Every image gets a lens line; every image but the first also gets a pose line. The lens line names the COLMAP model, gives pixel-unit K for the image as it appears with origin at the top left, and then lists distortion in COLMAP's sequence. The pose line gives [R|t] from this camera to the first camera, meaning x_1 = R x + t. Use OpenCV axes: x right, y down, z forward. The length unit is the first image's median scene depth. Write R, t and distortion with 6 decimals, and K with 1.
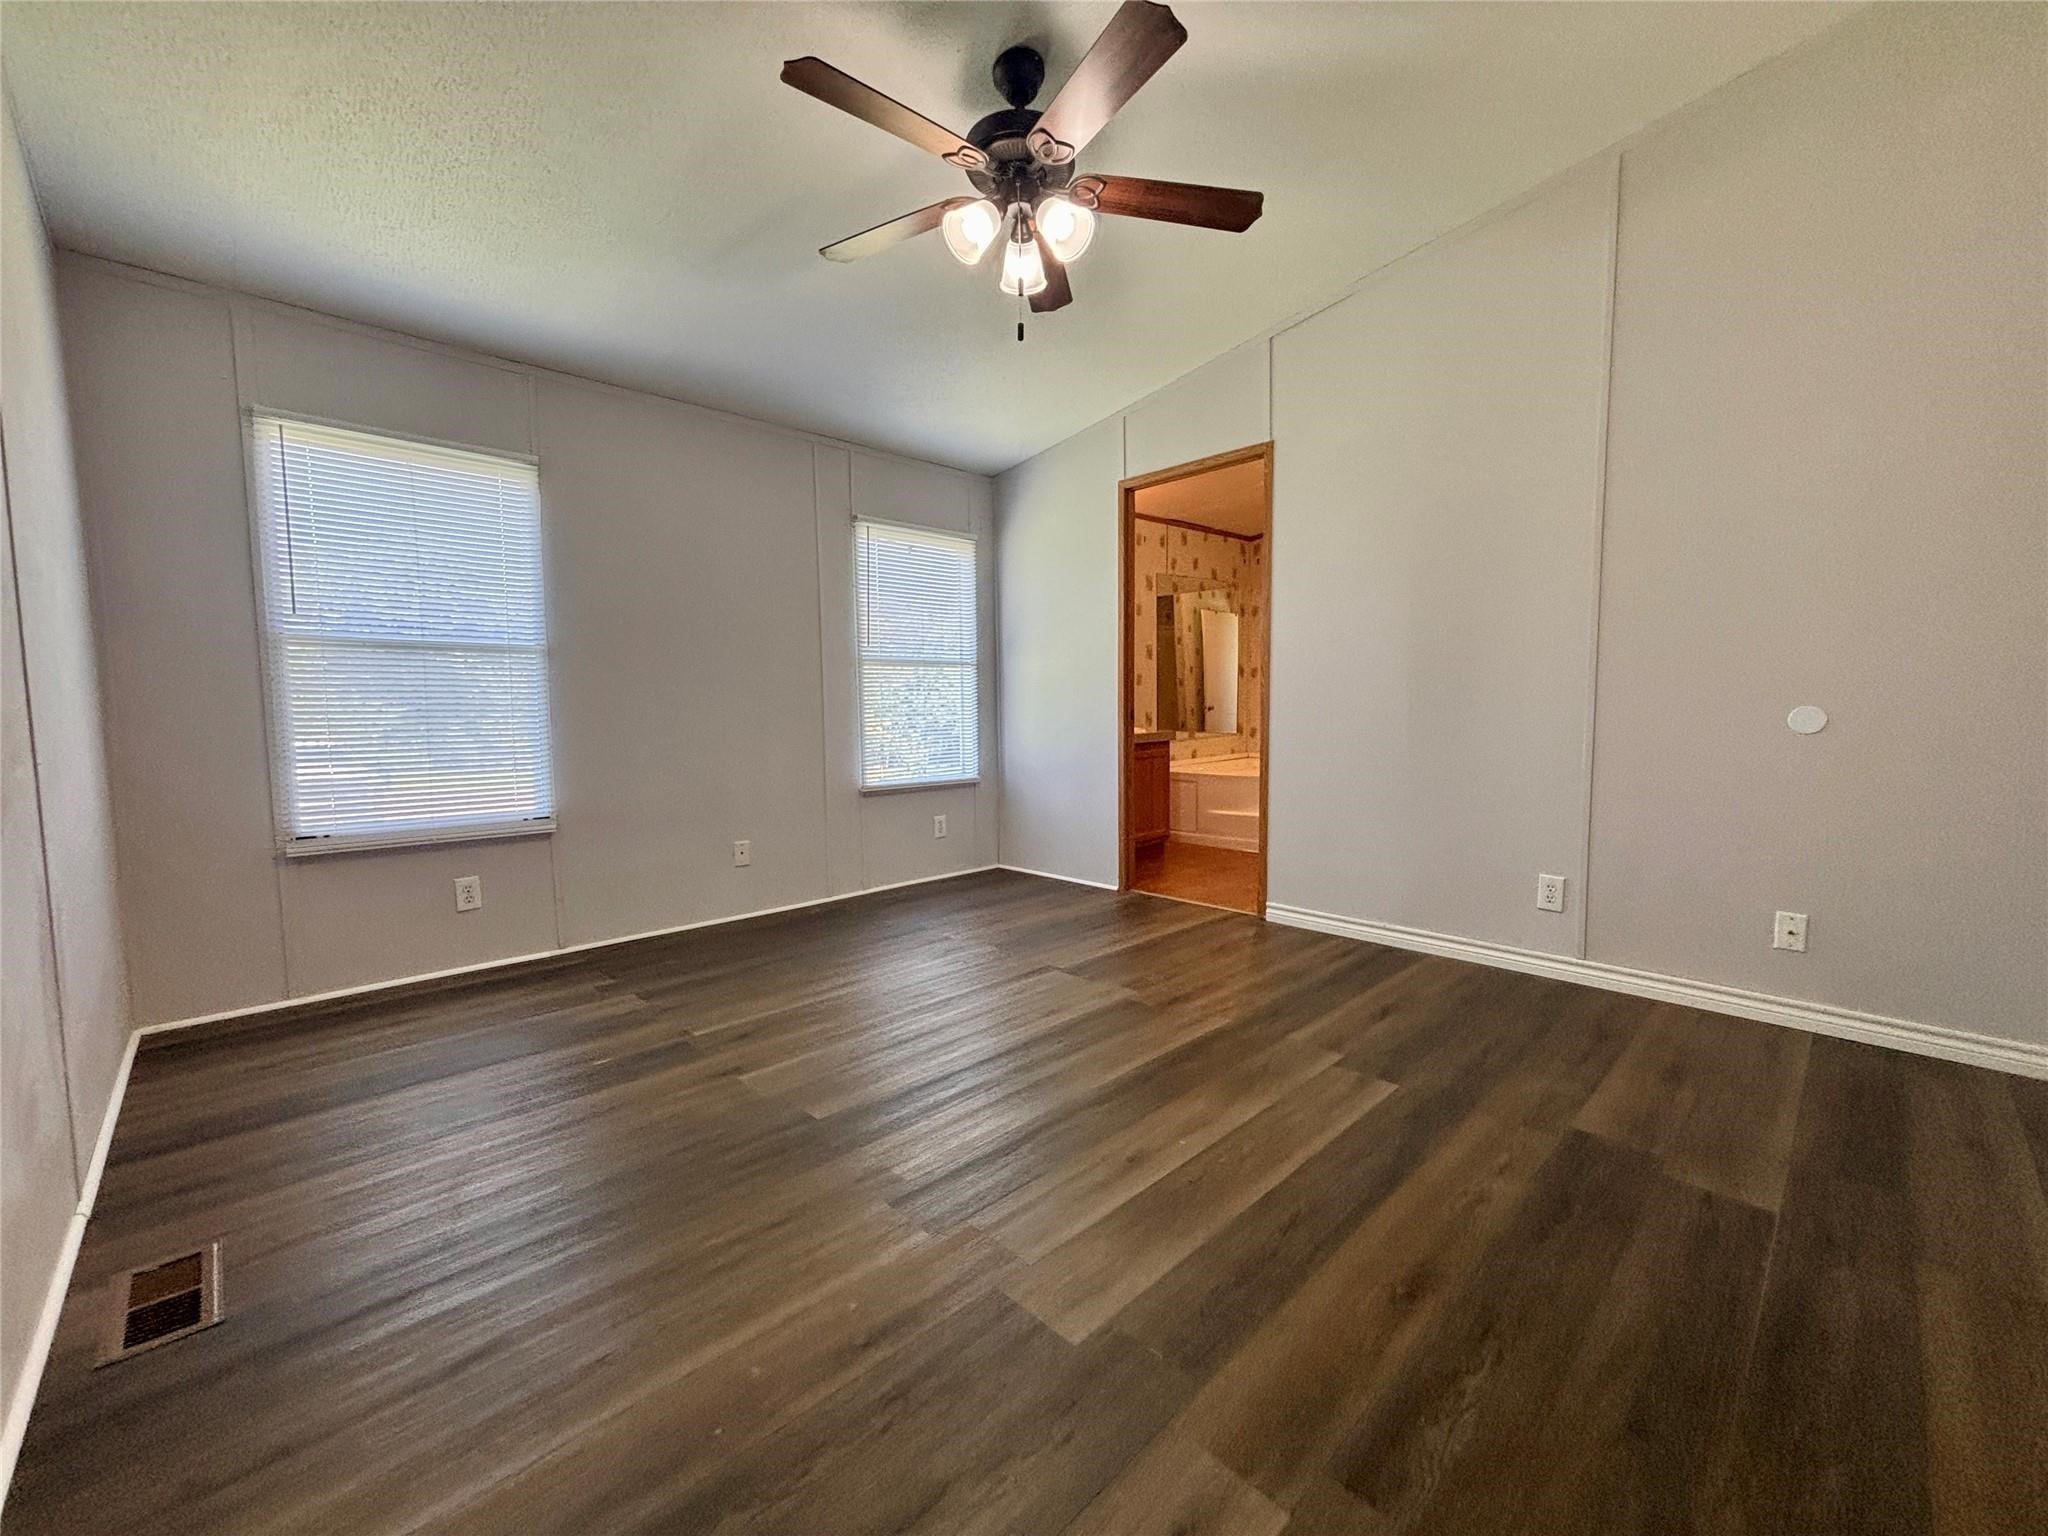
lens RADIAL K [[814.2, 0, 1012.2], [0, 814.2, 765.0], [0, 0, 1]] dist [0.016052, -0.000176]
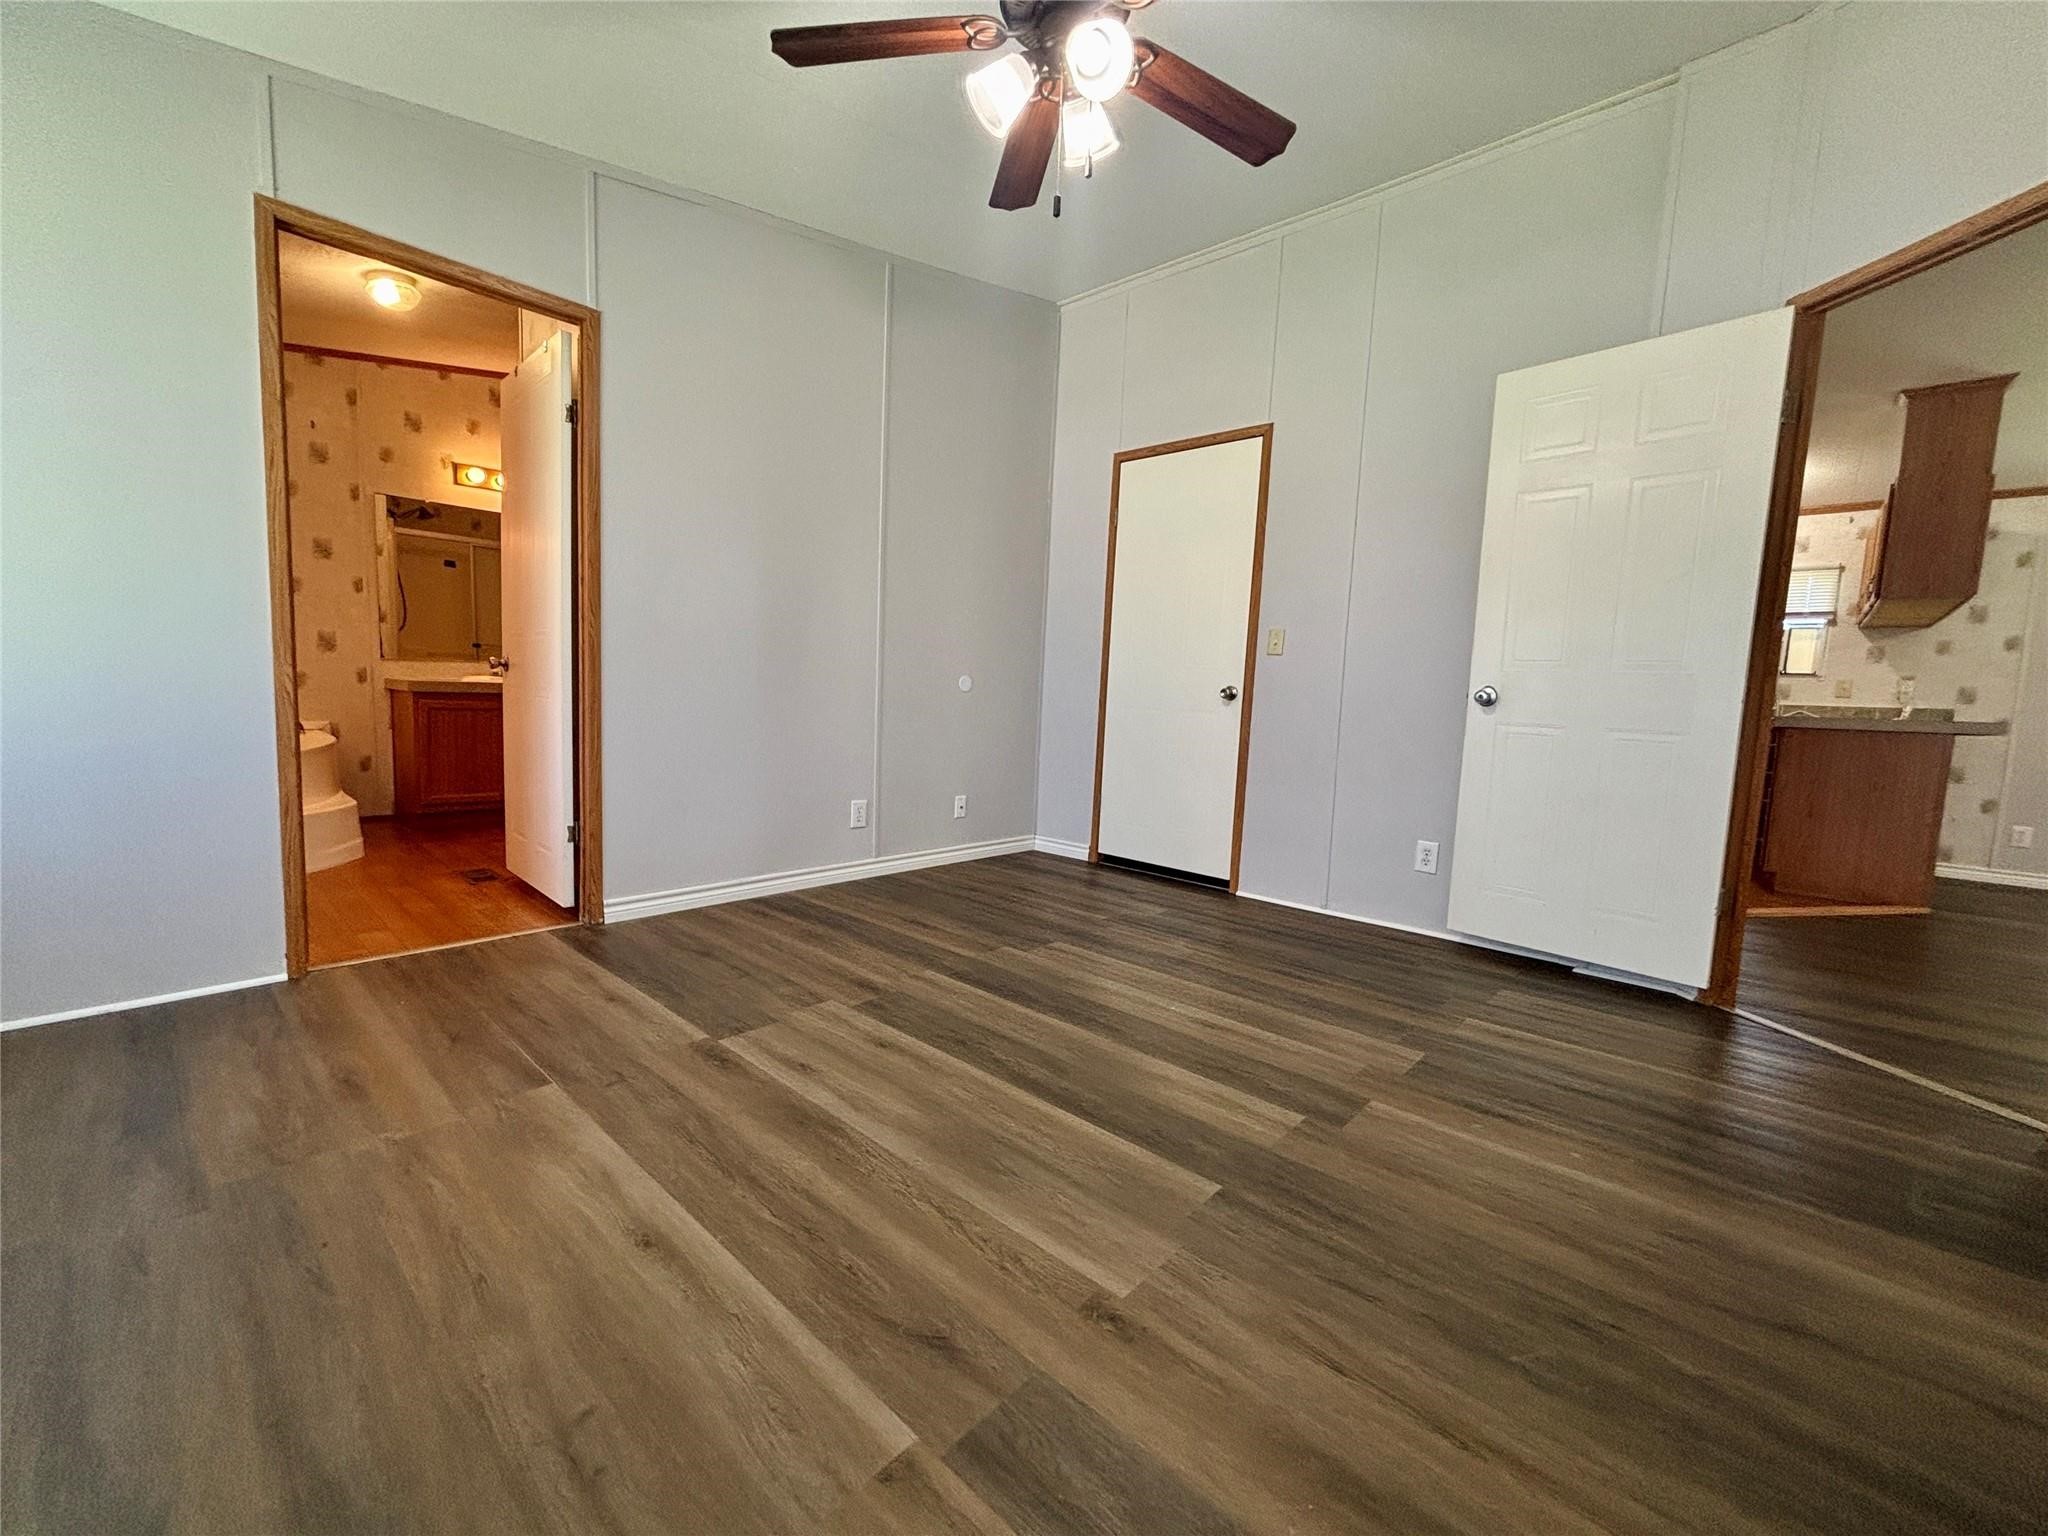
lens RADIAL K [[824.3, 0, 1020.2], [0, 824.3, 771.1], [0, 0, 1]] dist [0.001878, -0.000422]
pose [[-0.073086, -0.091616, 0.993109, -0.513175], [0.034946, 0.994925, 0.094355, -0.020194], [-0.996713, 0.041601, -0.069514, 0.653327]]
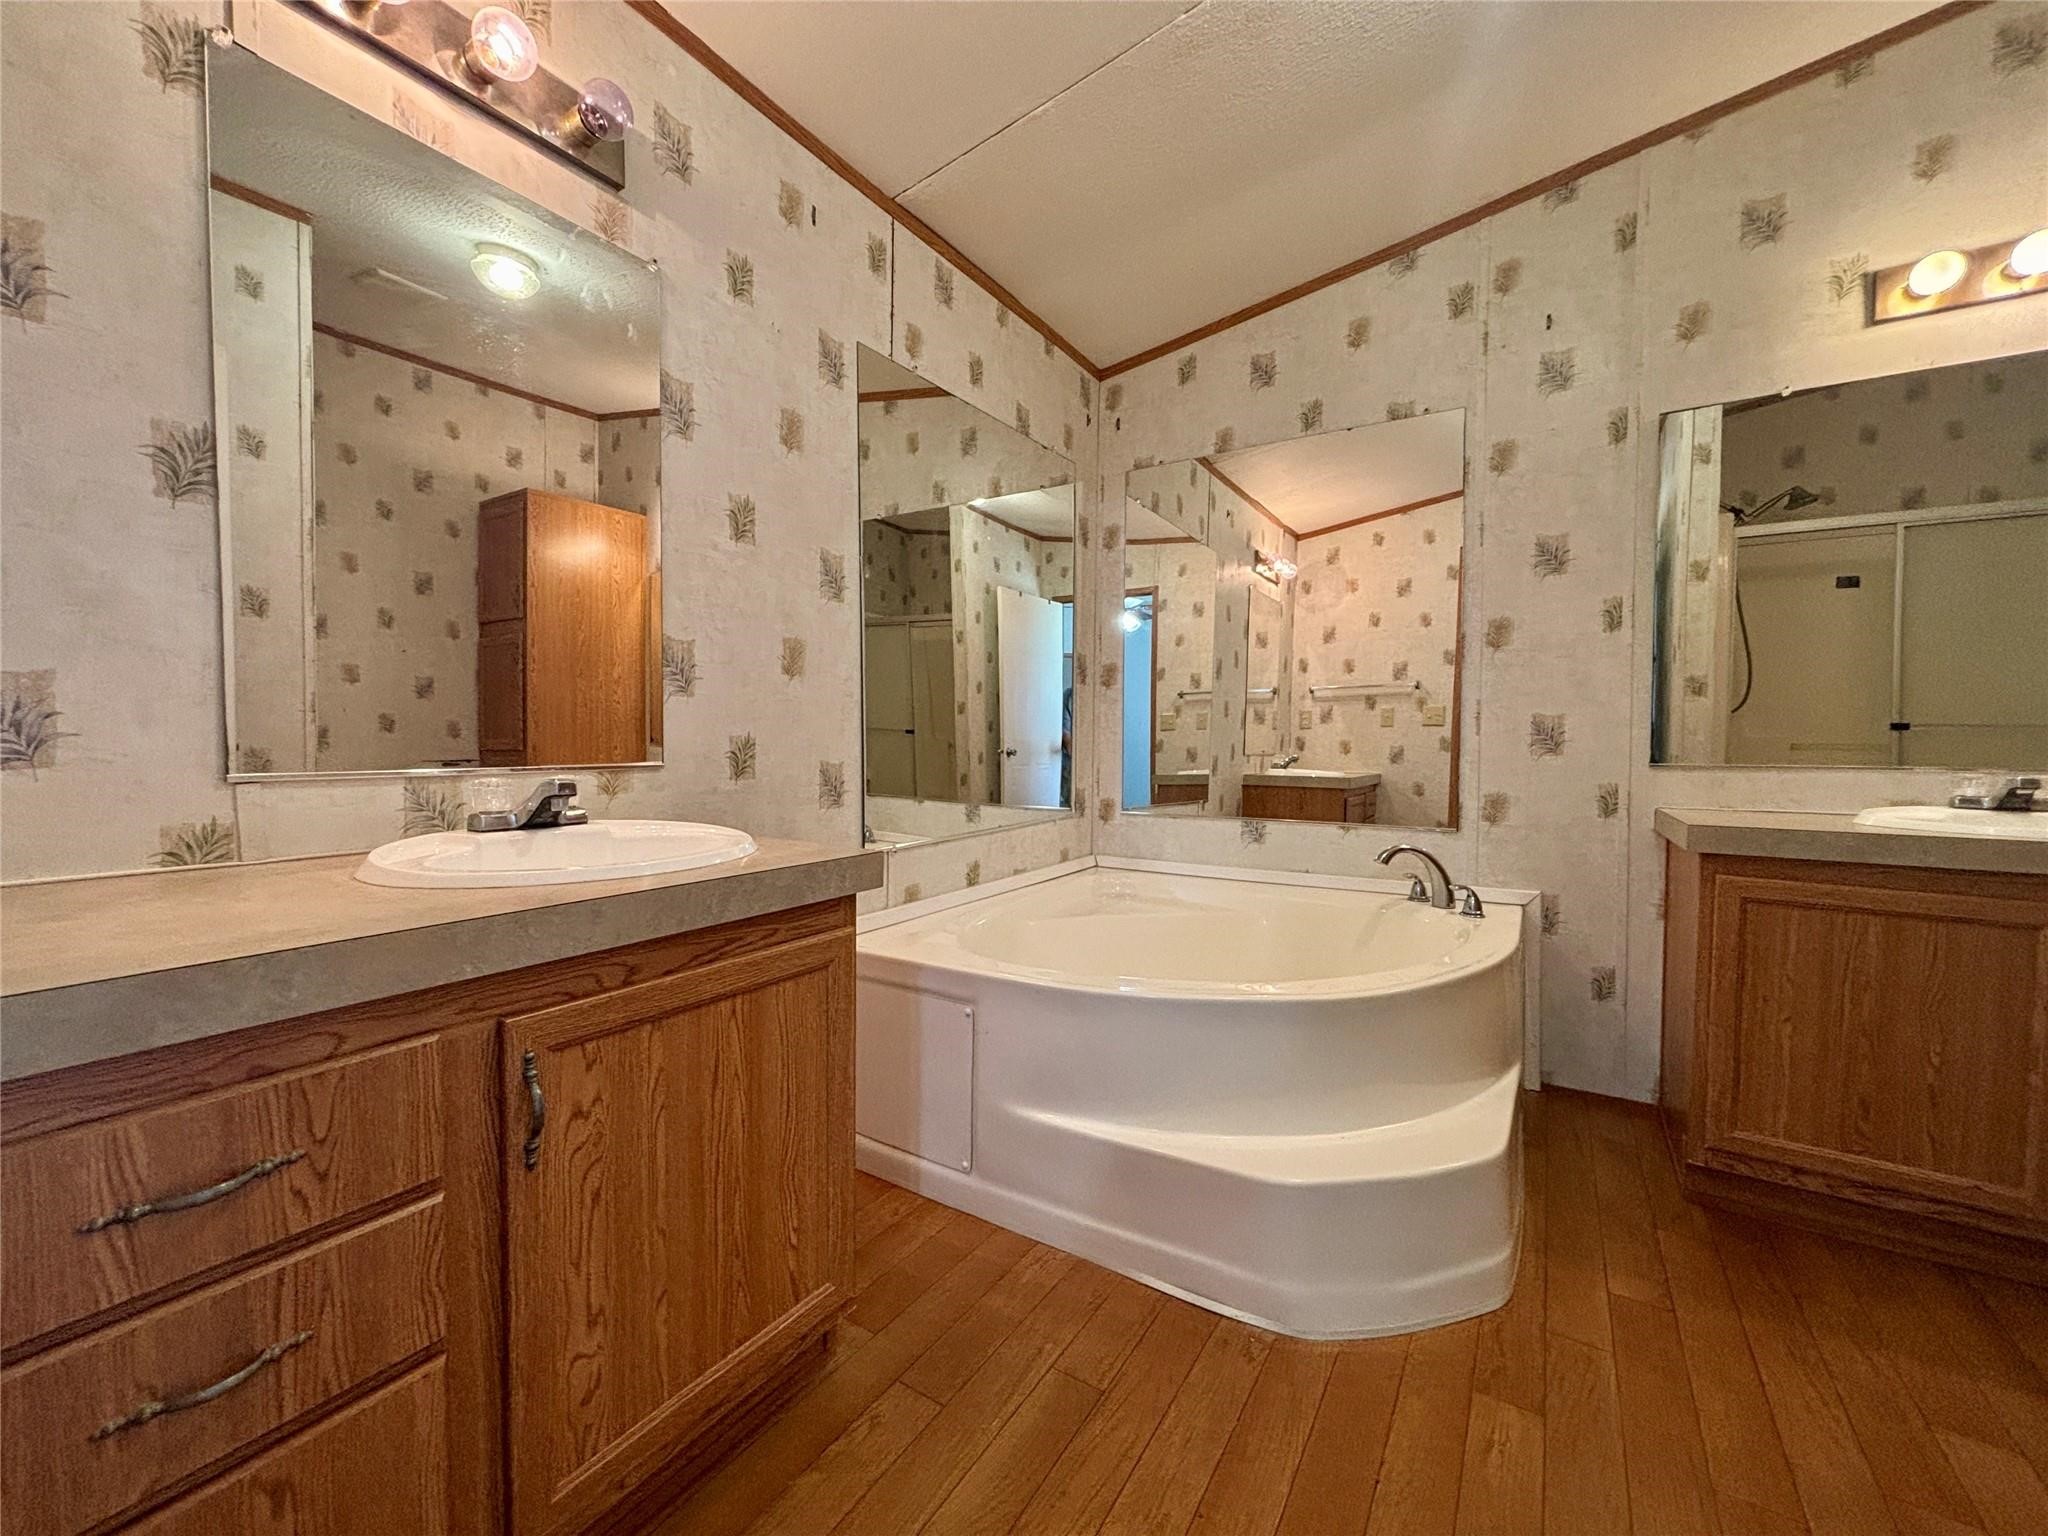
lens RADIAL K [[824.3, 0, 1020.2], [0, 824.3, 771.1], [0, 0, 1]] dist [0.001878, -0.000422]
pose [[0.967955, 0.009149, 0.250957, 0.257716], [0.001942, 0.999034, -0.043910, -0.078525], [-0.251116, 0.042990, 0.967002, 1.085234]]
